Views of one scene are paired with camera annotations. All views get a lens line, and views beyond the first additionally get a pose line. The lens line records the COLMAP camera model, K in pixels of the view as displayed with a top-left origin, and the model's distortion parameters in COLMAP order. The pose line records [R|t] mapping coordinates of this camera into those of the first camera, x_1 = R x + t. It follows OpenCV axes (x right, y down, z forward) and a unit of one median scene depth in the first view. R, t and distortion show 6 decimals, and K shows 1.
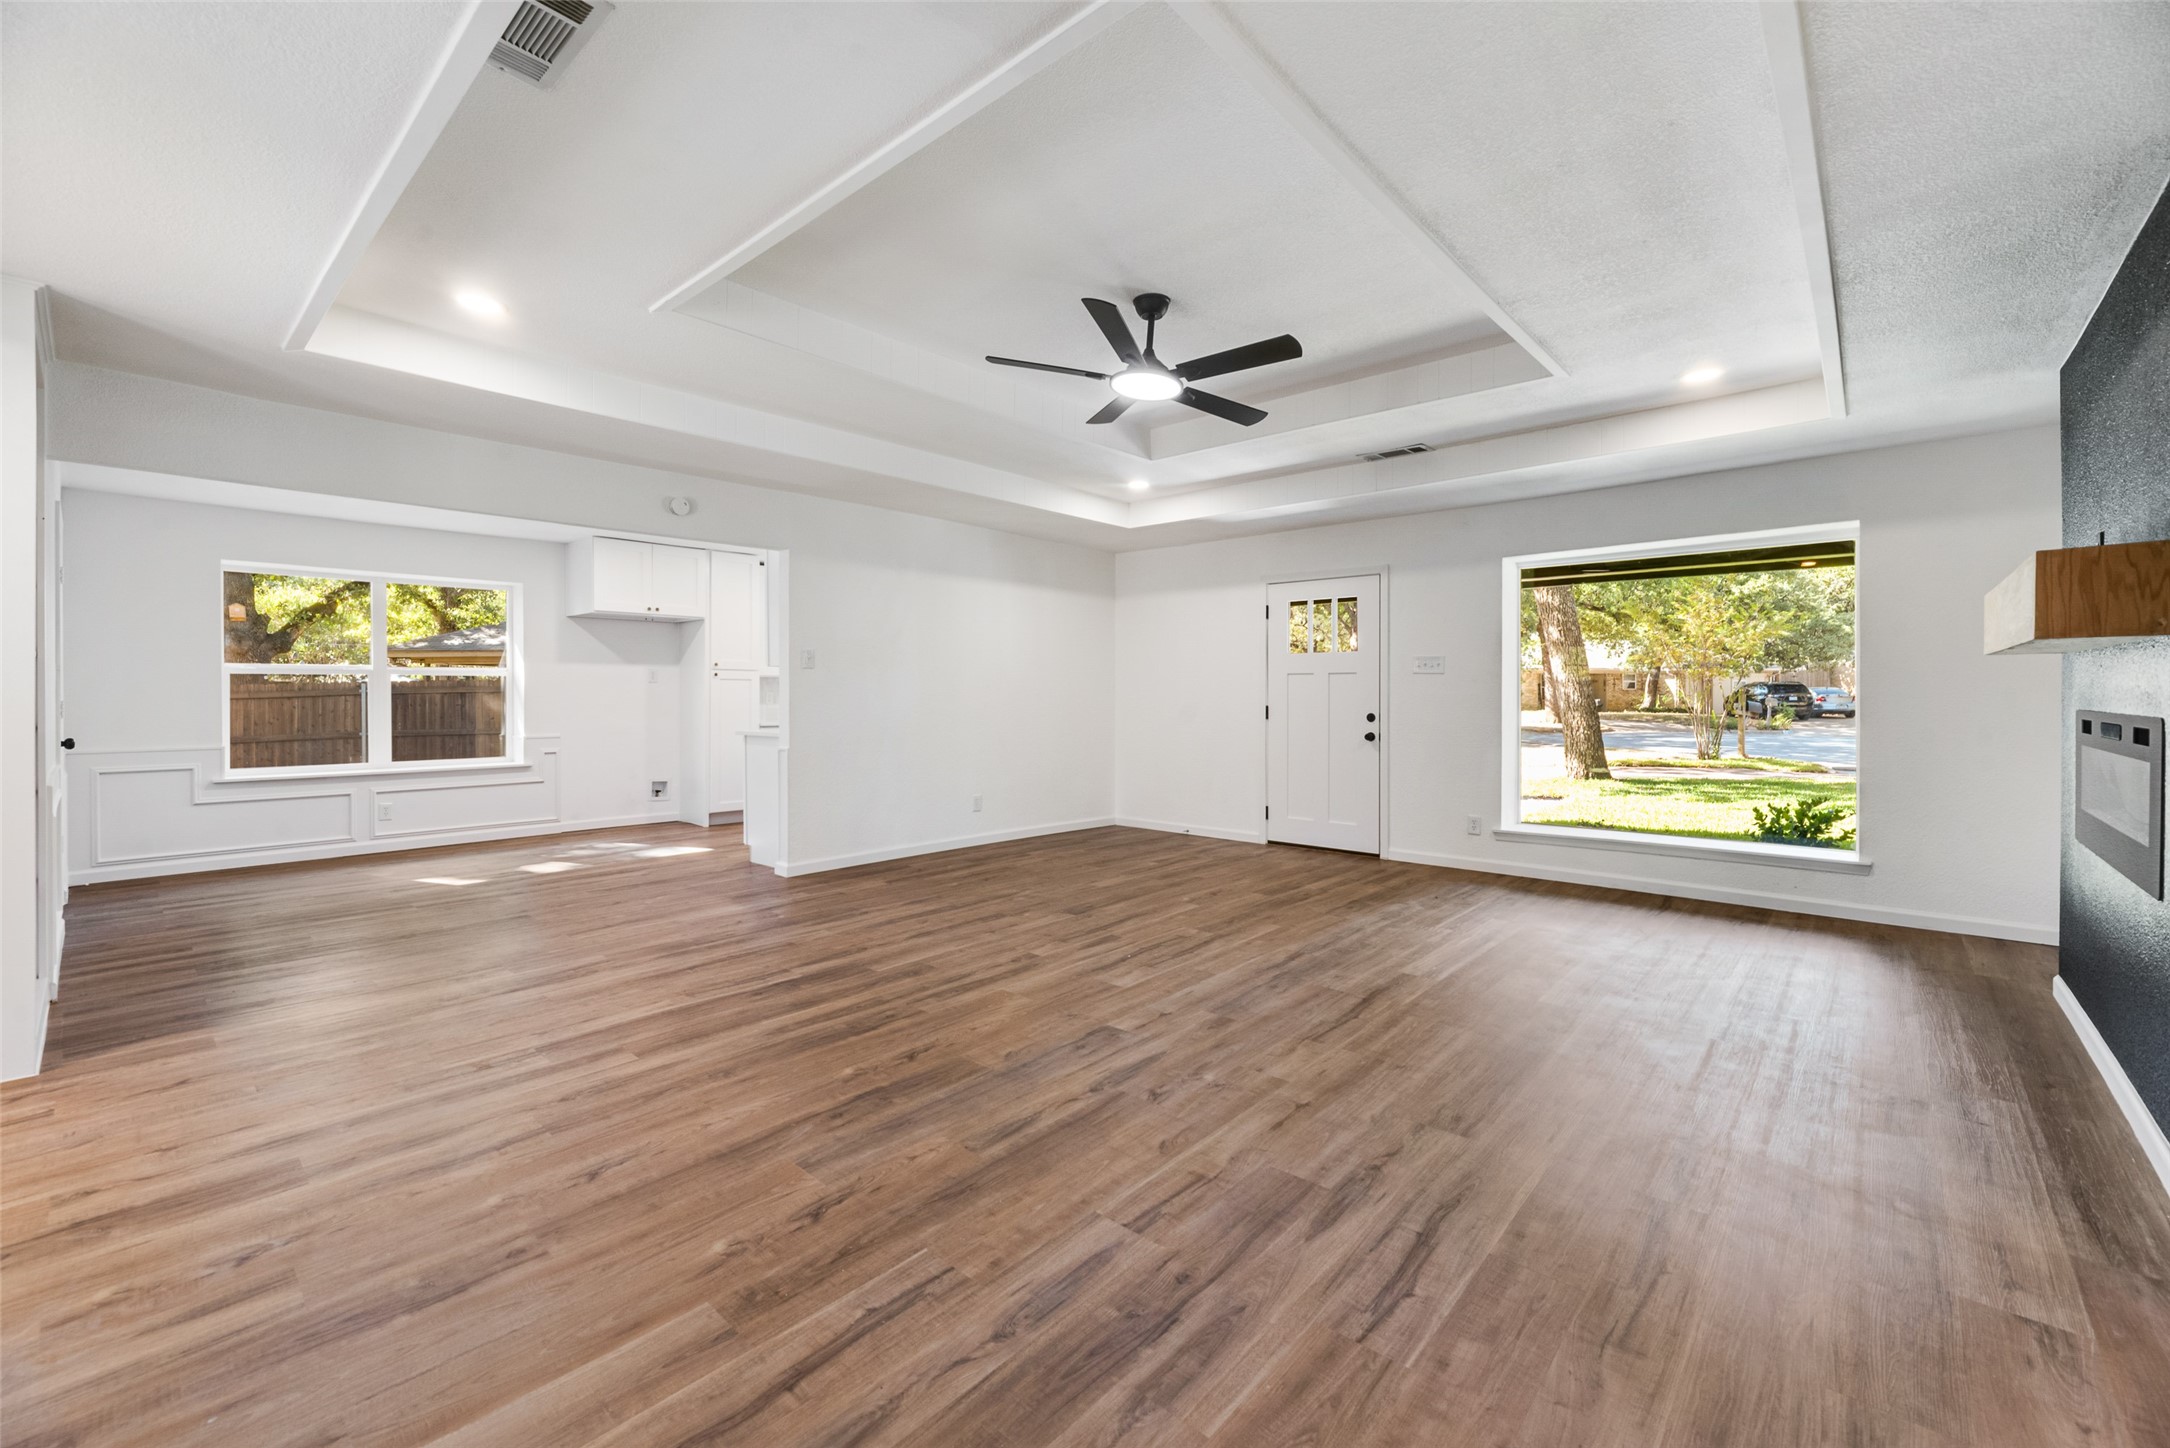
lens RADIAL K [[893.2, 0, 1088.8], [0, 893.2, 686.9], [0, 0, 1]] dist [-0.004688, 0.000248]
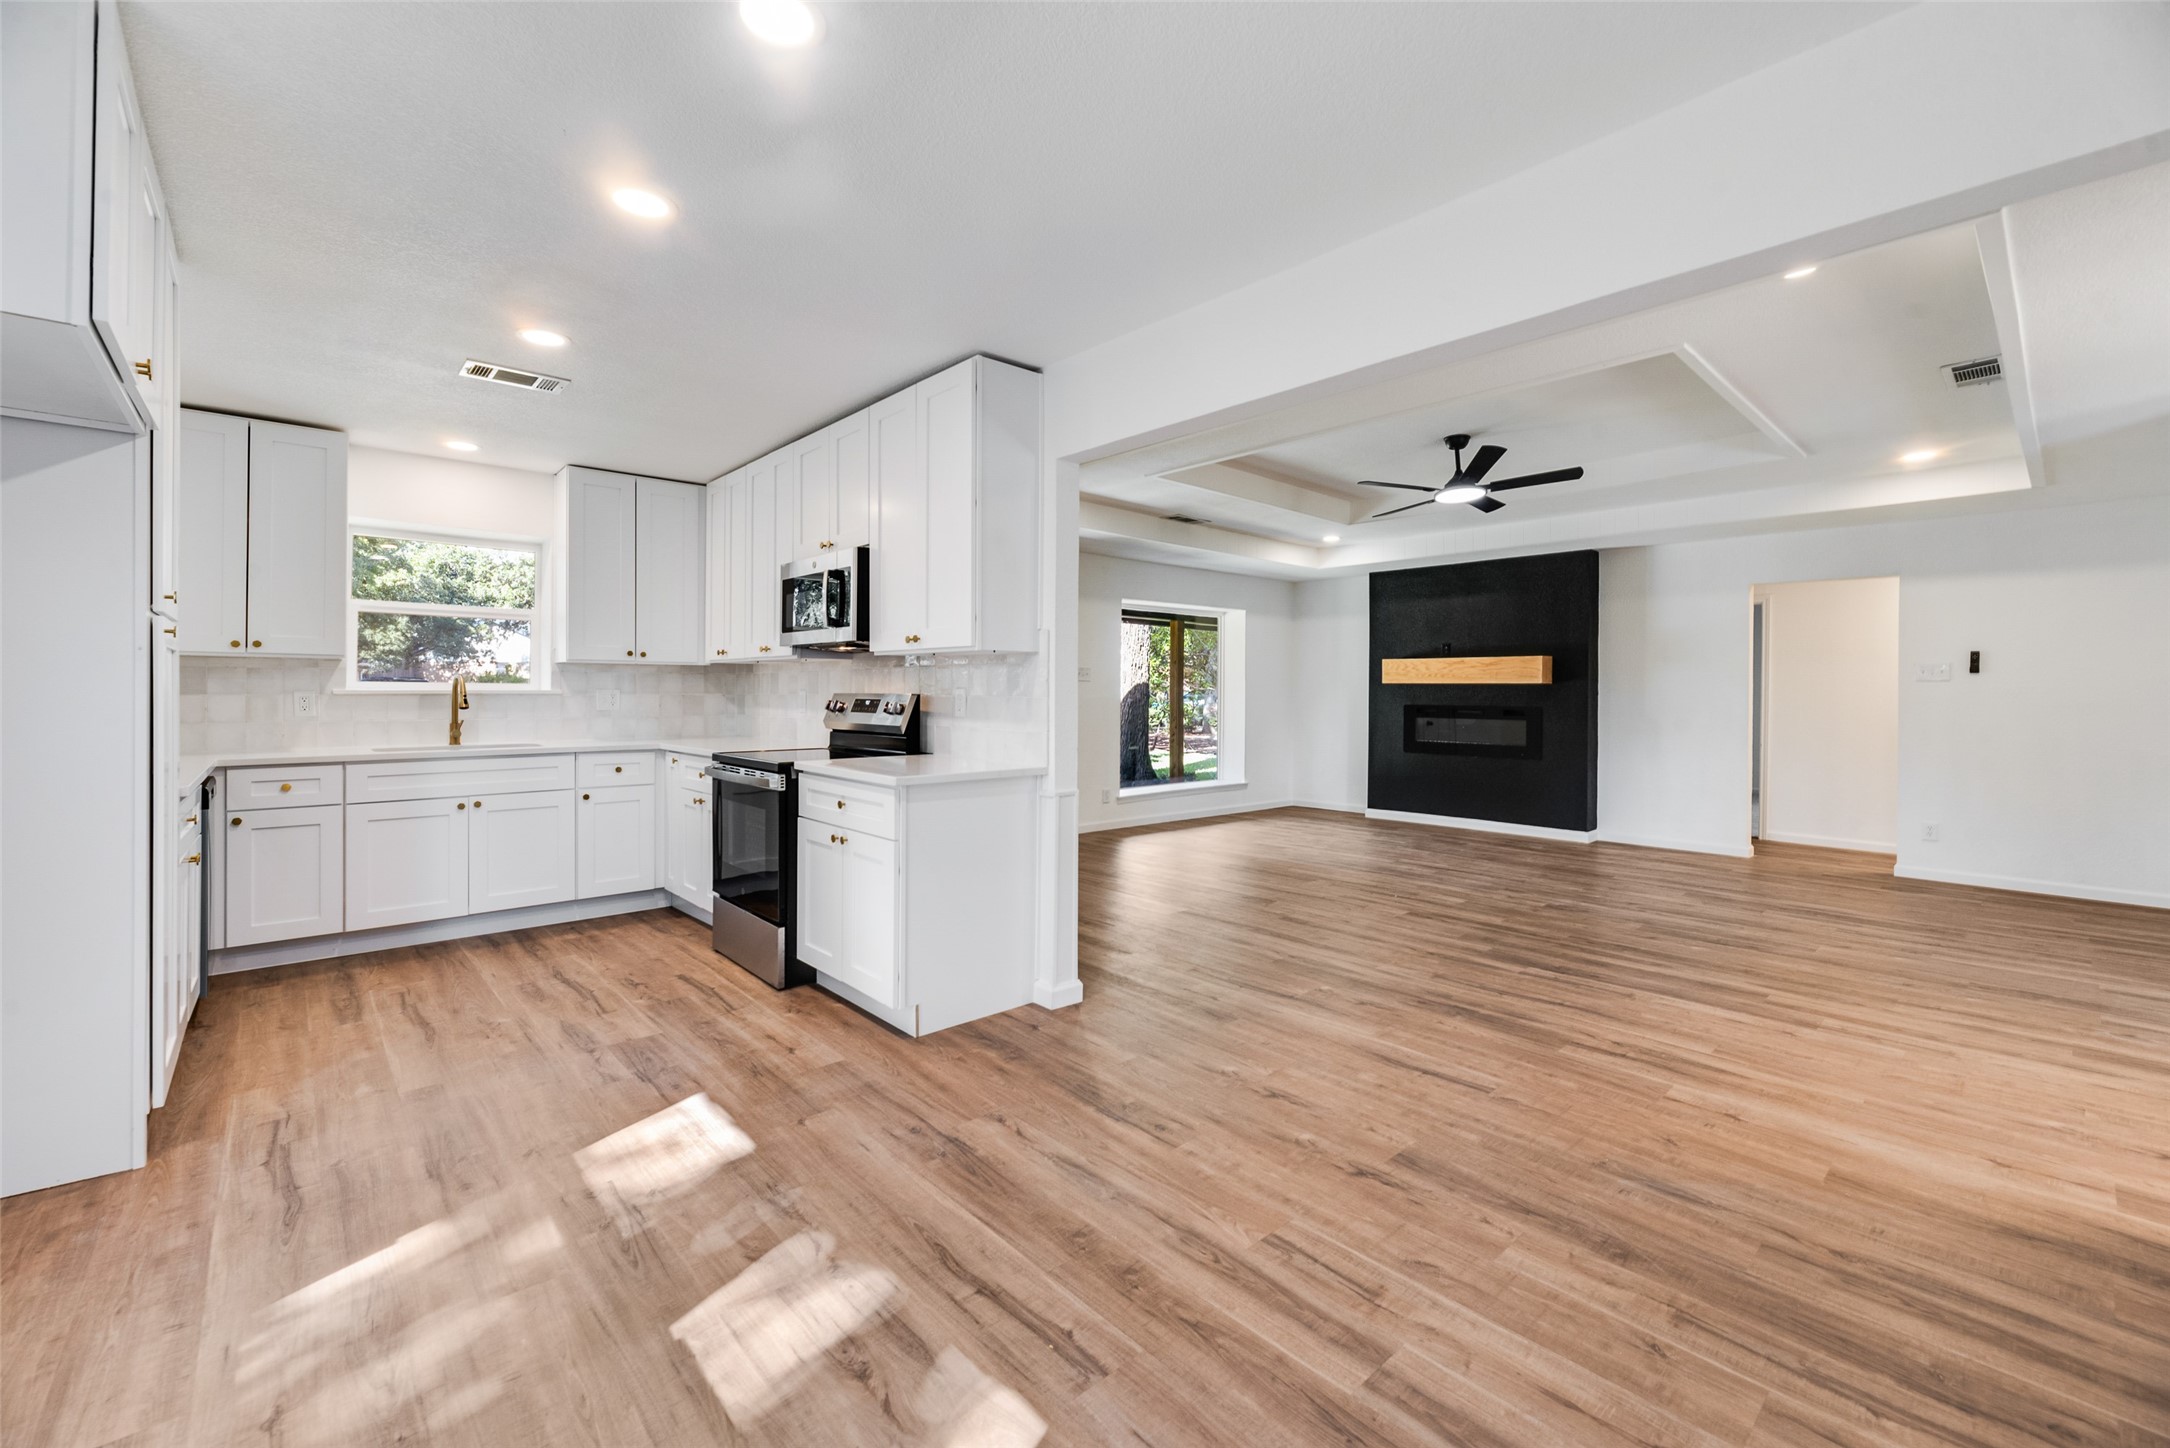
lens RADIAL K [[893.2, 0, 1083.2], [0, 893.2, 691.5], [0, 0, 1]] dist [-0.004688, 0.000248]
pose [[0.109643, 0.002405, 0.993968, -1.693573], [-0.014627, 0.999893, -0.000806, 0.002239], [-0.993863, -0.014450, 0.109666, 1.667047]]
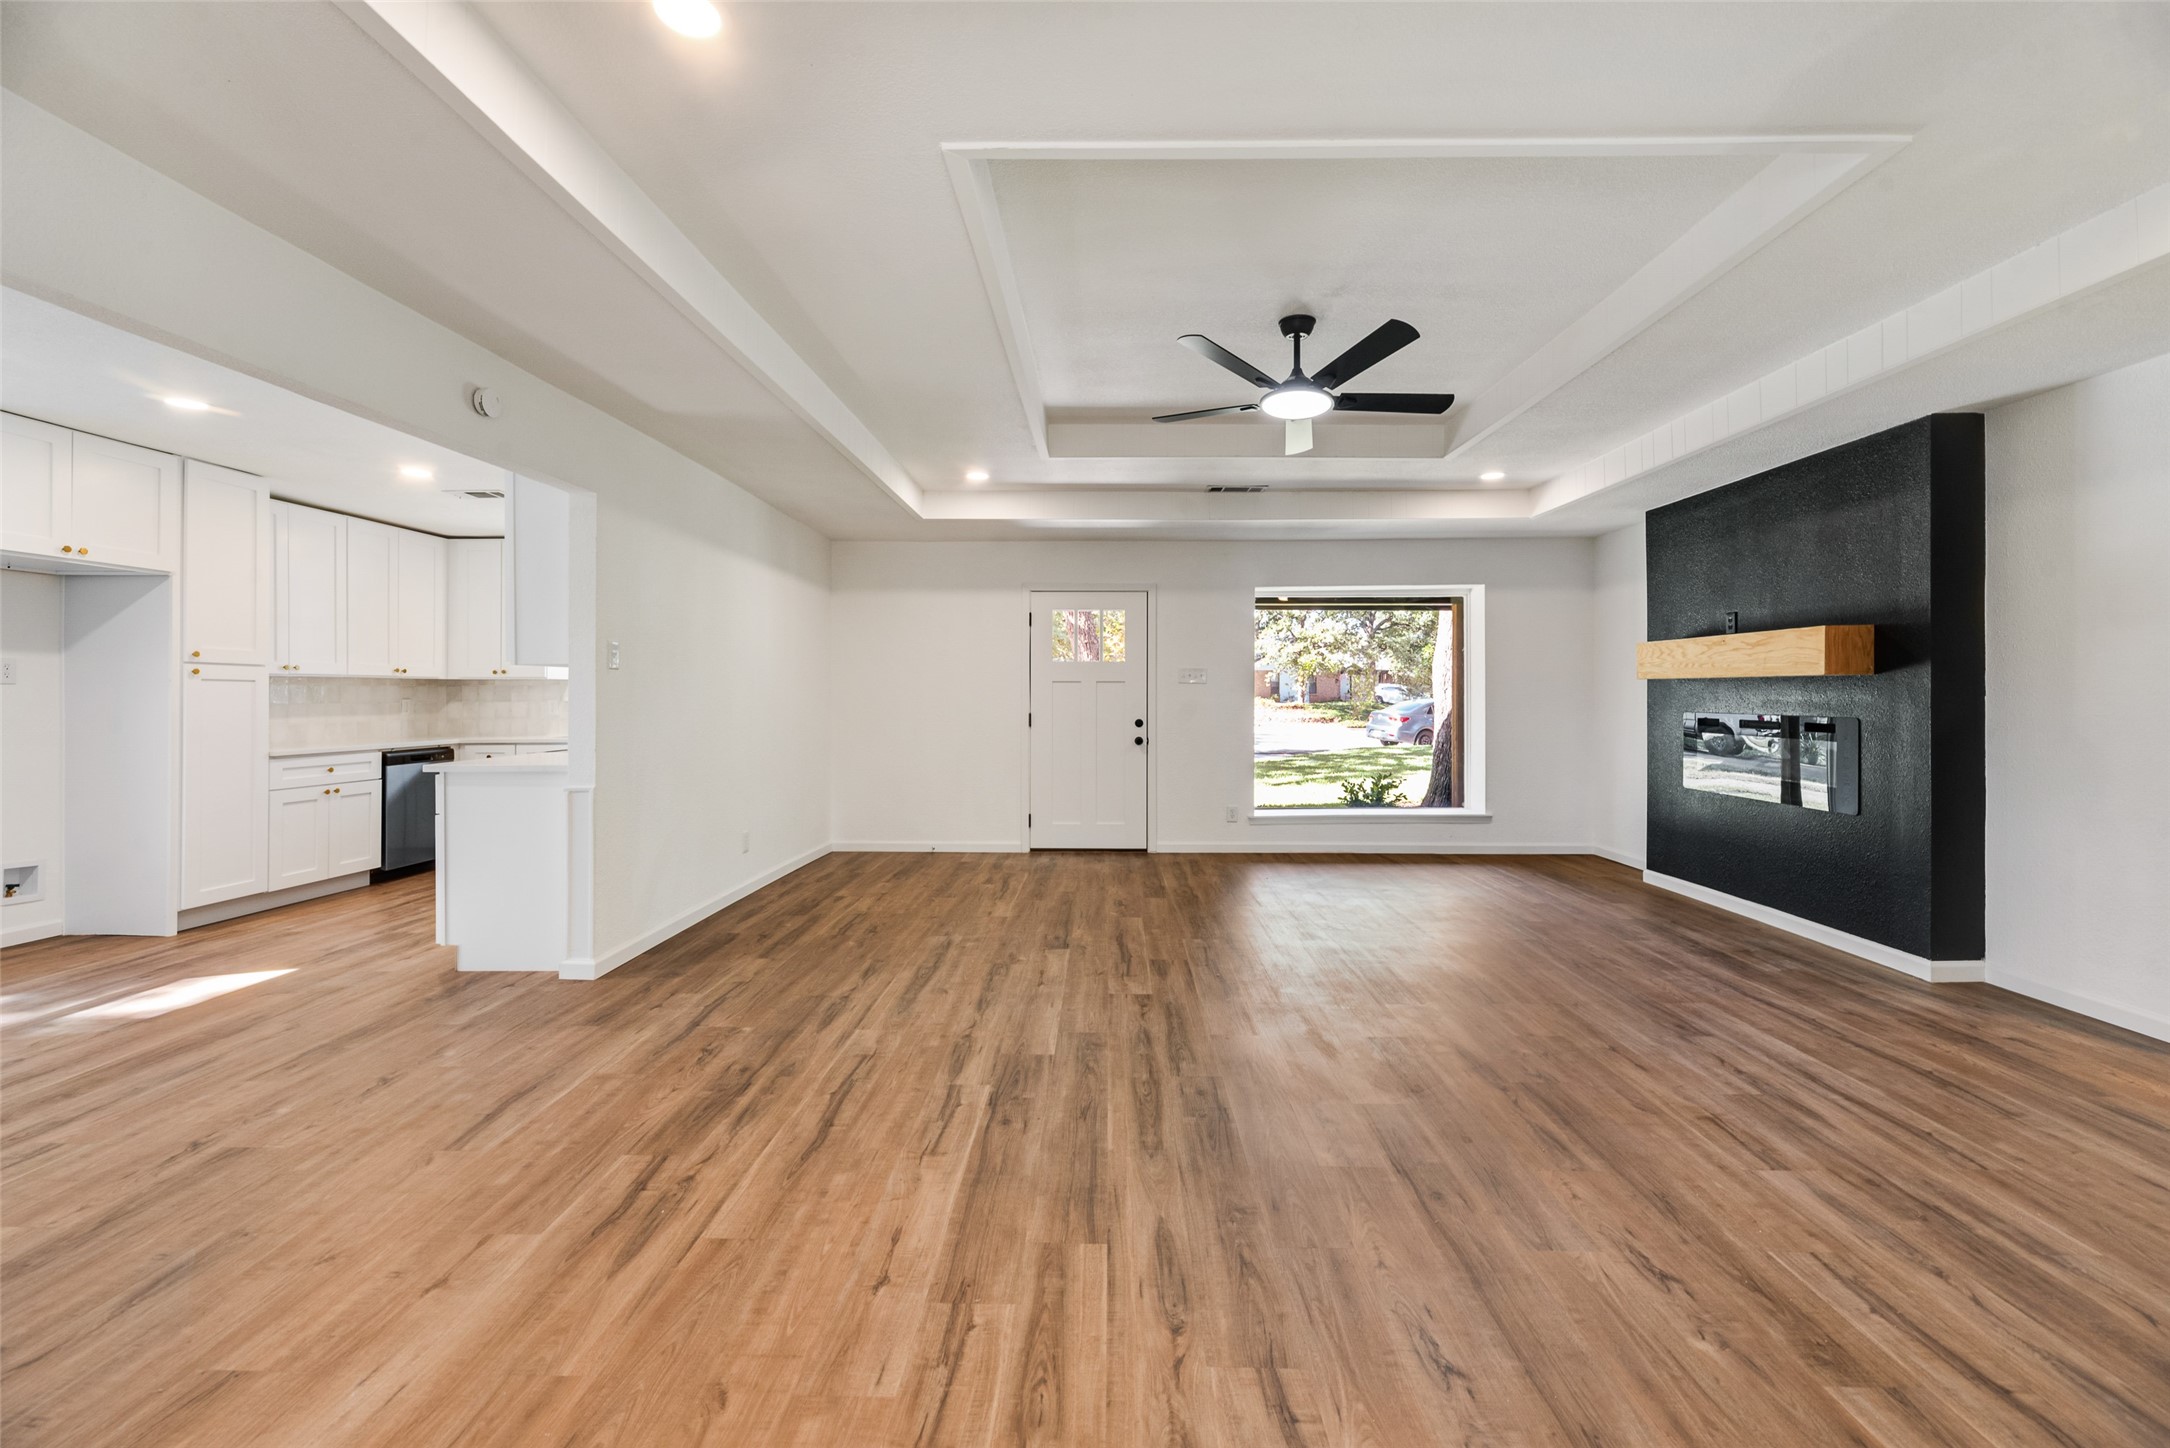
lens RADIAL K [[893.2, 0, 1094.3], [0, 893.2, 693.9], [0, 0, 1]] dist [-0.004688, 0.000248]
pose [[0.758868, 0.000151, 0.651244, -0.873574], [-0.004232, 0.999980, 0.004699, -0.012260], [-0.651230, -0.006322, 0.758854, 0.439066]]
